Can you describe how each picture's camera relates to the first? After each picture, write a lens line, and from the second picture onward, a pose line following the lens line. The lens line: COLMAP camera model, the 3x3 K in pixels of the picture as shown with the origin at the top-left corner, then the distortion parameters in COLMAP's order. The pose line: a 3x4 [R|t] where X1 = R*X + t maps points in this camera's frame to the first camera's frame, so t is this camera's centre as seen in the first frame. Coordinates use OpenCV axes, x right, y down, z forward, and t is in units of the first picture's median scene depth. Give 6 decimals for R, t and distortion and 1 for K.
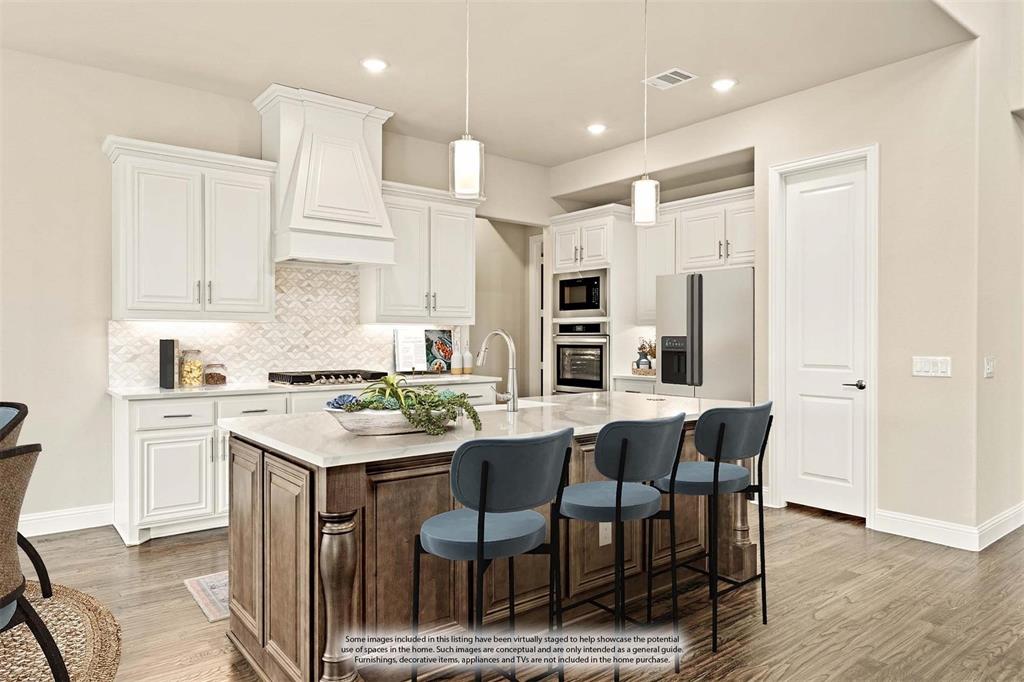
lens RADIAL K [[651.5, 0, 512.1], [0, 651.5, 339.0], [0, 0, 1]] dist [-0.007706, -0.000797]
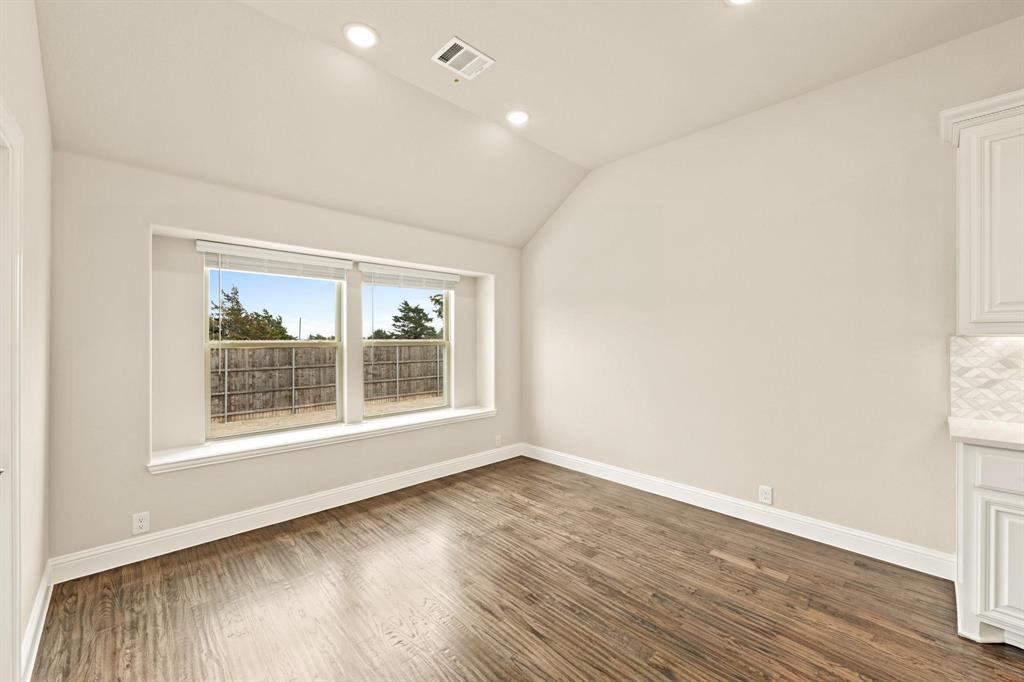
lens RADIAL K [[409.6, 0, 513.9], [0, 409.6, 337.6], [0, 0, 1]] dist [-0.000682, 0.000485]
pose [[0.095007, -0.002377, -0.995474, -0.127416], [-0.003132, 0.999991, -0.002687, -0.020757], [0.995472, 0.003373, 0.094999, 0.337145]]
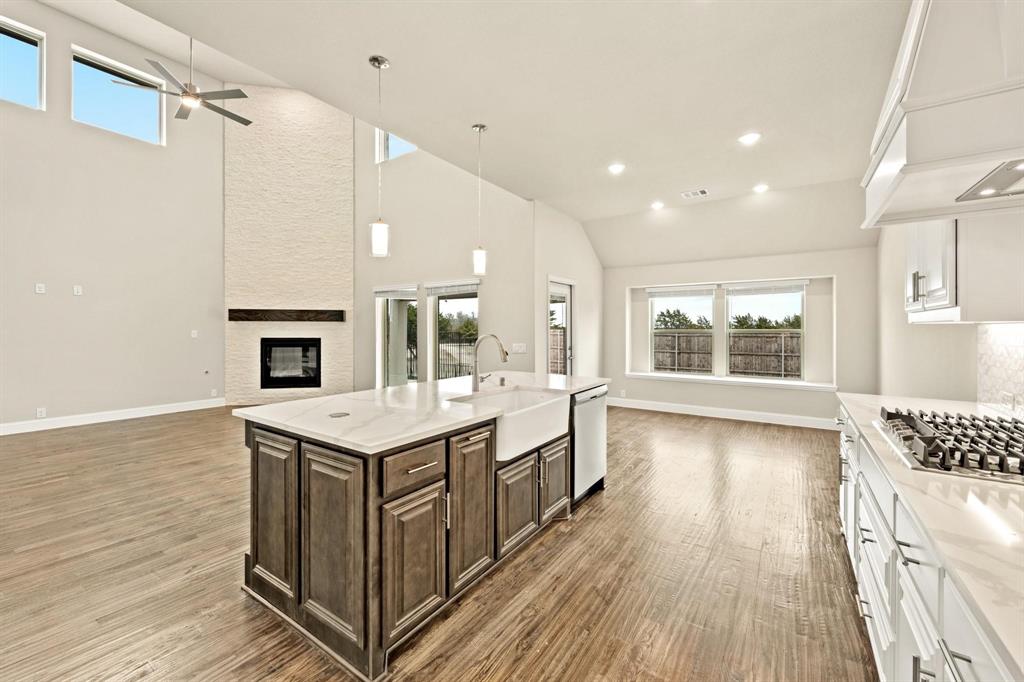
lens RADIAL K [[409.6, 0, 506.5], [0, 409.6, 328.5], [0, 0, 1]] dist [-0.000682, 0.000485]
pose [[-0.957750, -0.002075, -0.287596, 0.121832], [-0.002374, 0.999997, 0.000693, -0.018732], [0.287593, 0.001346, -0.957752, 1.176468]]
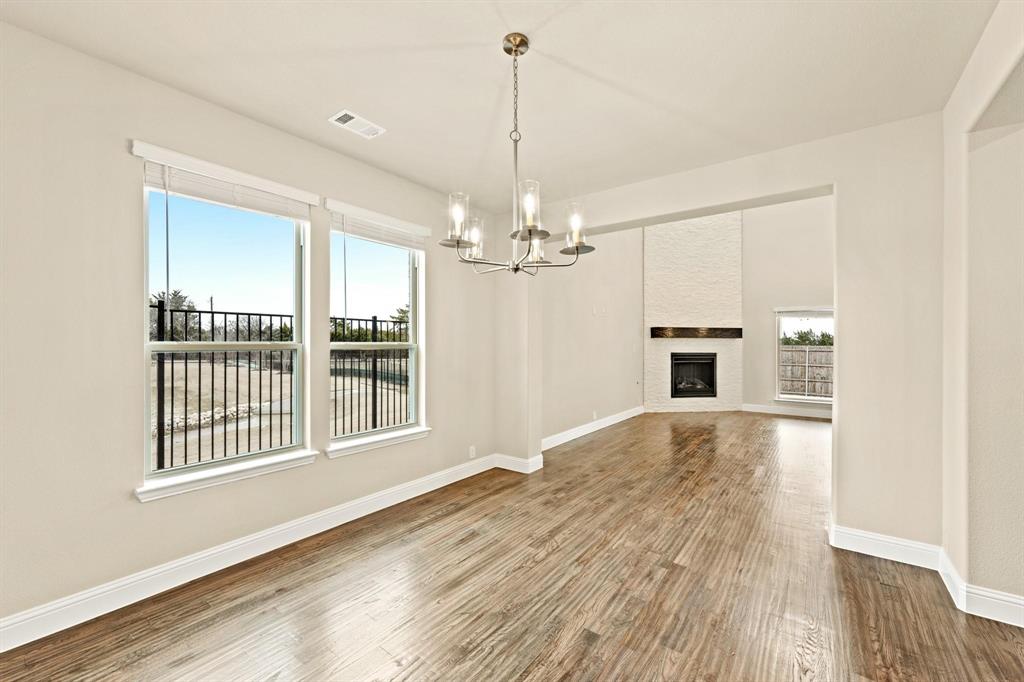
lens RADIAL K [[409.6, 0, 513.4], [0, 409.6, 343.2], [0, 0, 1]] dist [-0.000682, 0.000485]
pose [[-0.967906, -0.002165, -0.251304, 1.577366], [-0.001565, 0.999995, -0.002590, -0.015106], [0.251308, -0.002114, -0.967905, 0.951605]]
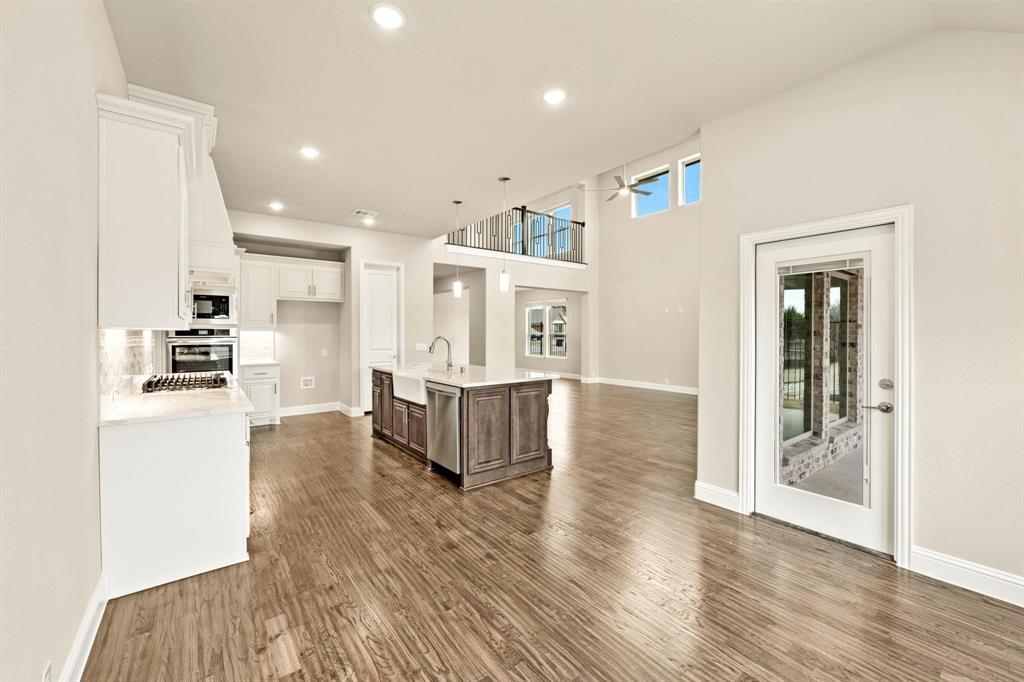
lens RADIAL K [[409.6, 0, 513.7], [0, 409.6, 335.9], [0, 0, 1]] dist [-0.000682, 0.000485]
pose [[0.020274, -0.011004, 0.999734, -0.943642], [-0.000621, 0.999939, 0.011019, -0.023266], [-0.999794, -0.000844, 0.020266, 0.454208]]
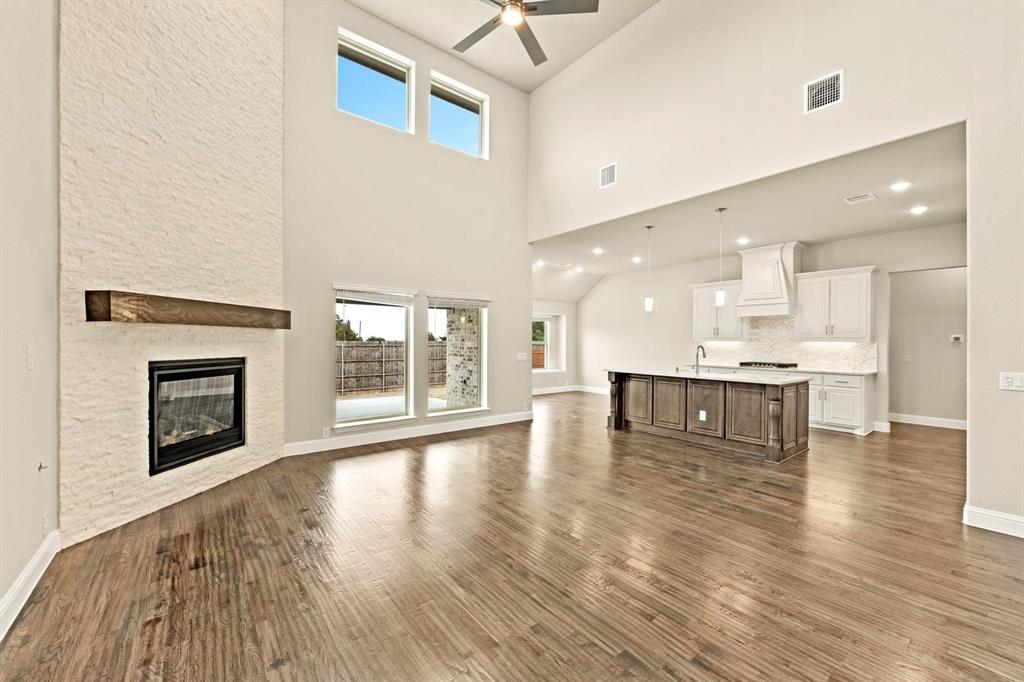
lens RADIAL K [[409.6, 0, 507.6], [0, 409.6, 339.8], [0, 0, 1]] dist [-0.000682, 0.000485]
pose [[-0.006680, -0.002954, -0.999973, 1.189979], [-0.008482, 0.999960, -0.002897, -0.018948], [0.999942, 0.008463, -0.006705, 0.079971]]
